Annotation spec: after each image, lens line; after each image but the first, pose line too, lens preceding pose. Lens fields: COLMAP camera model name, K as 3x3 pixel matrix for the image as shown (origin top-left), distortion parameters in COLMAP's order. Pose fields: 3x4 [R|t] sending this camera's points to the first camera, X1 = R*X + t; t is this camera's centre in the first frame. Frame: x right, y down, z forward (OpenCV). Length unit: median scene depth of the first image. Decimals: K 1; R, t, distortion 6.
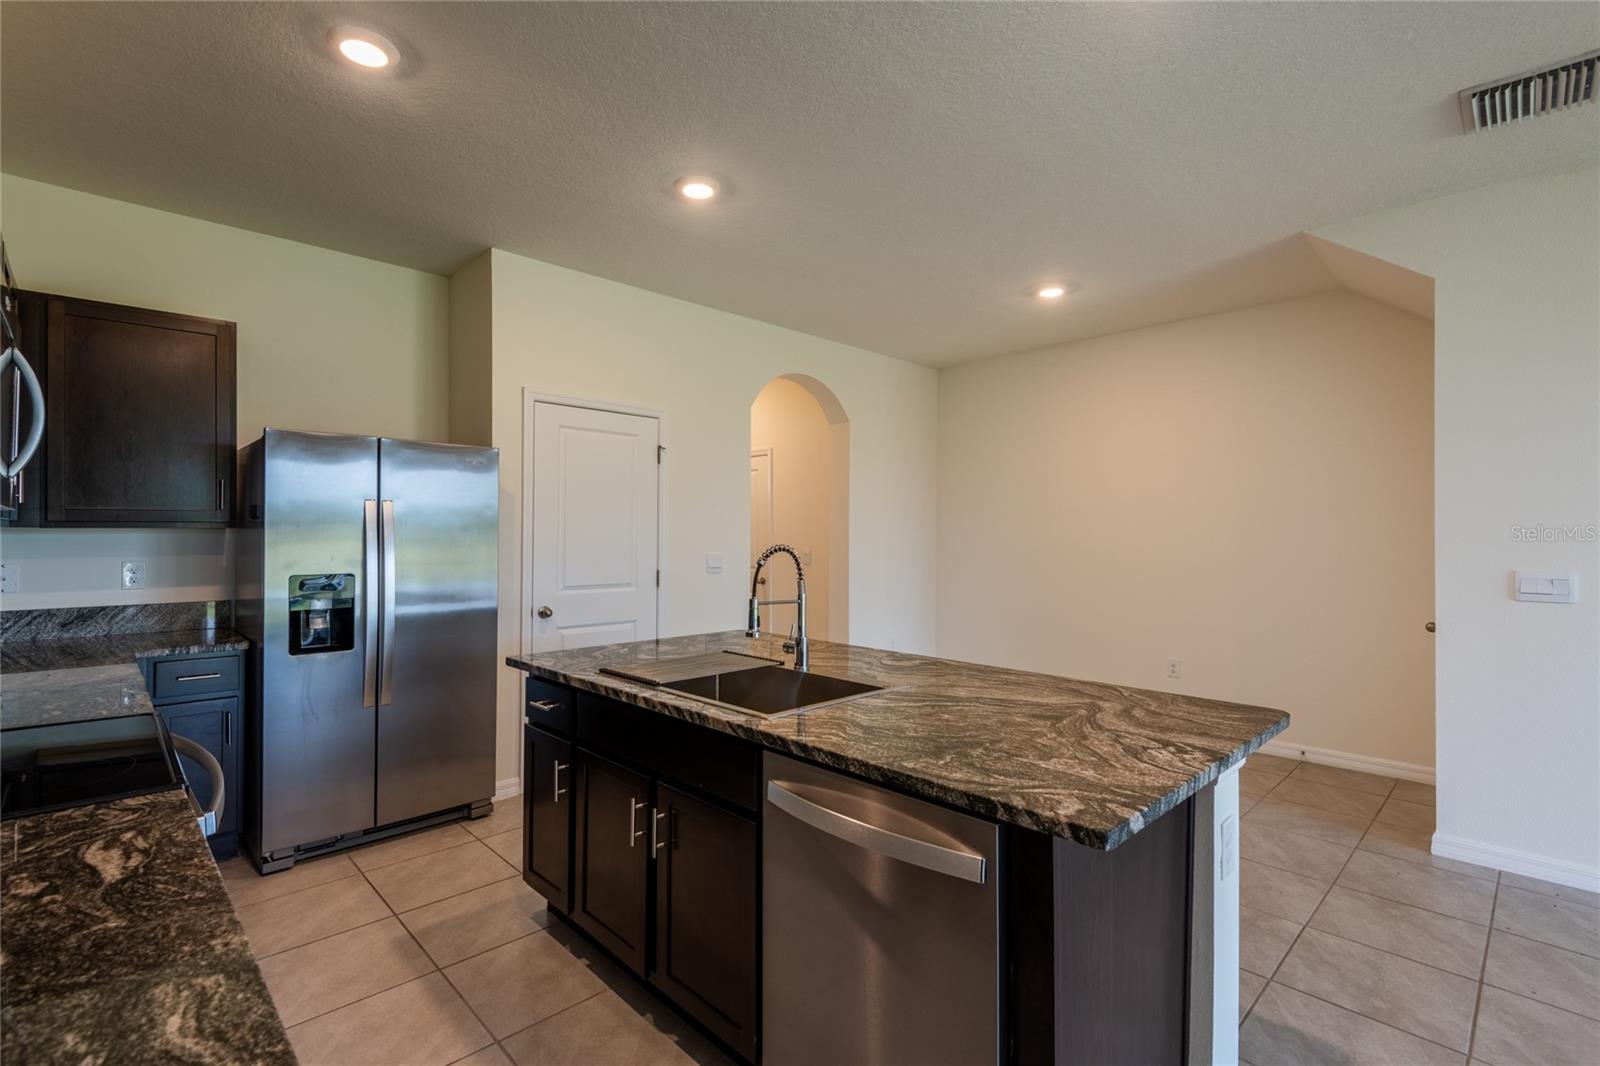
lens RADIAL K [[728.8, 0, 807.3], [0, 728.8, 531.8], [0, 0, 1]] dist [0.029523, -0.015437]
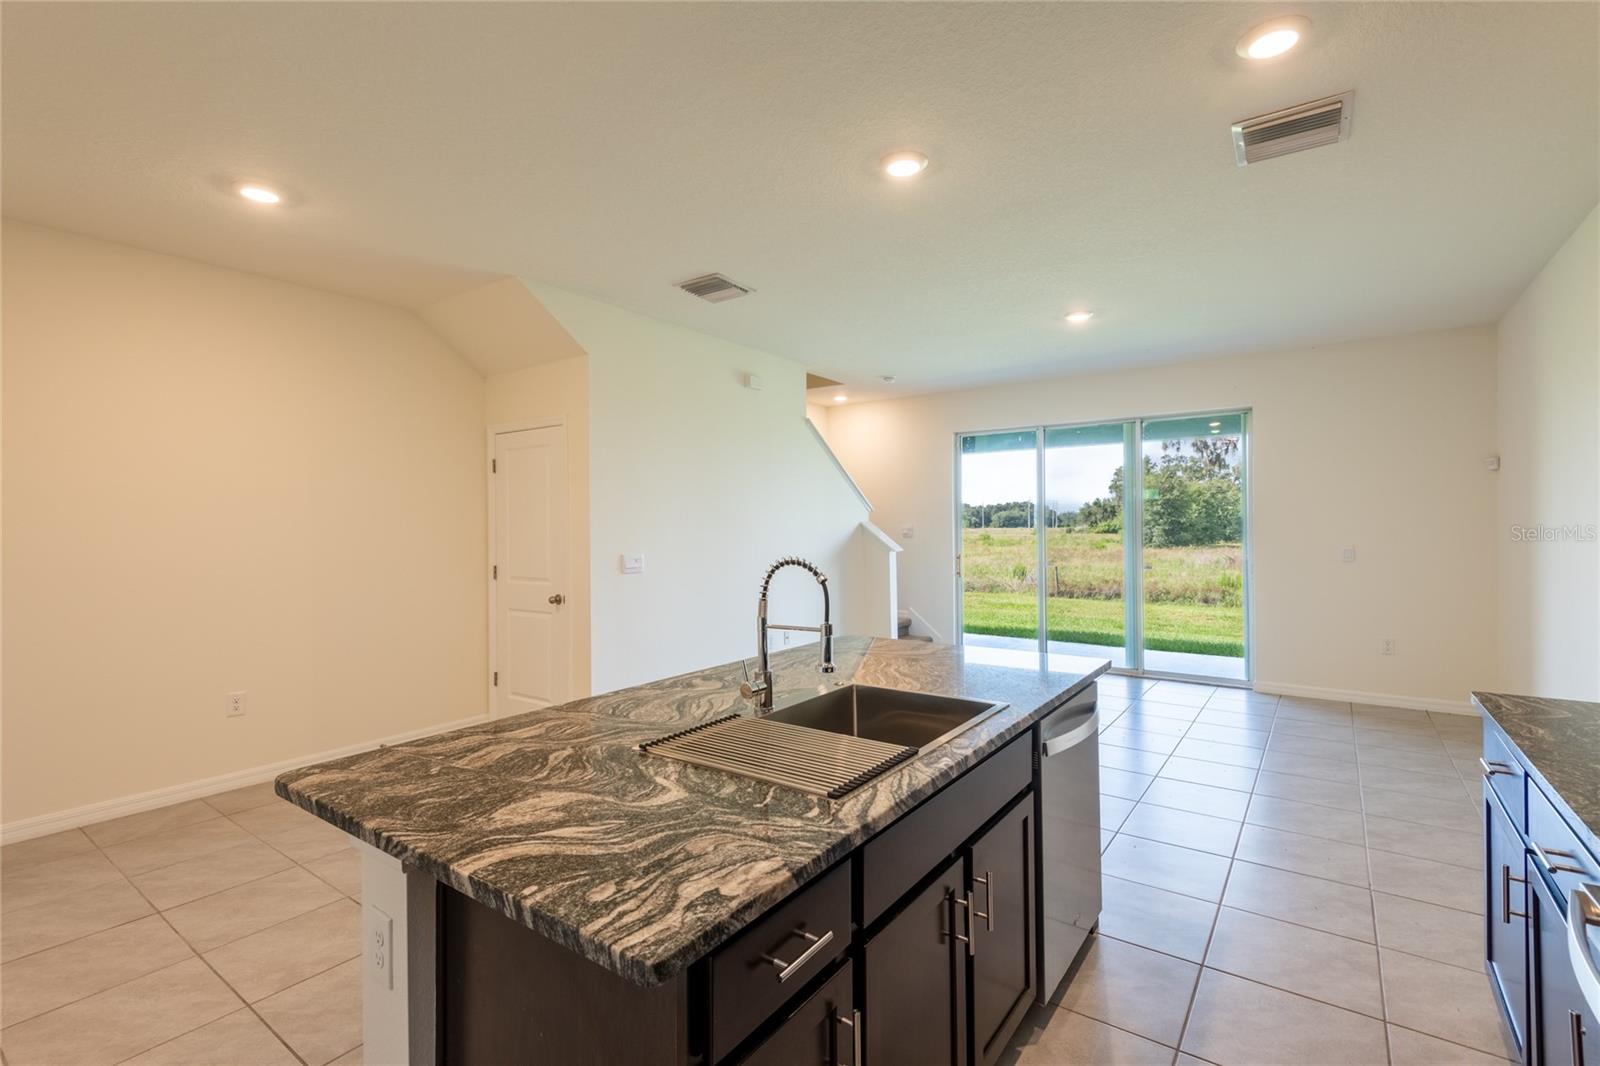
lens RADIAL K [[724.6, 0, 807.4], [0, 724.6, 525.6], [0, 0, 1]] dist [0.028080, -0.016032]
pose [[-0.170746, -0.003500, 0.985309, -0.615376], [0.003402, 0.999986, 0.004142, -0.014912], [-0.985309, 0.004059, -0.170732, 0.828812]]
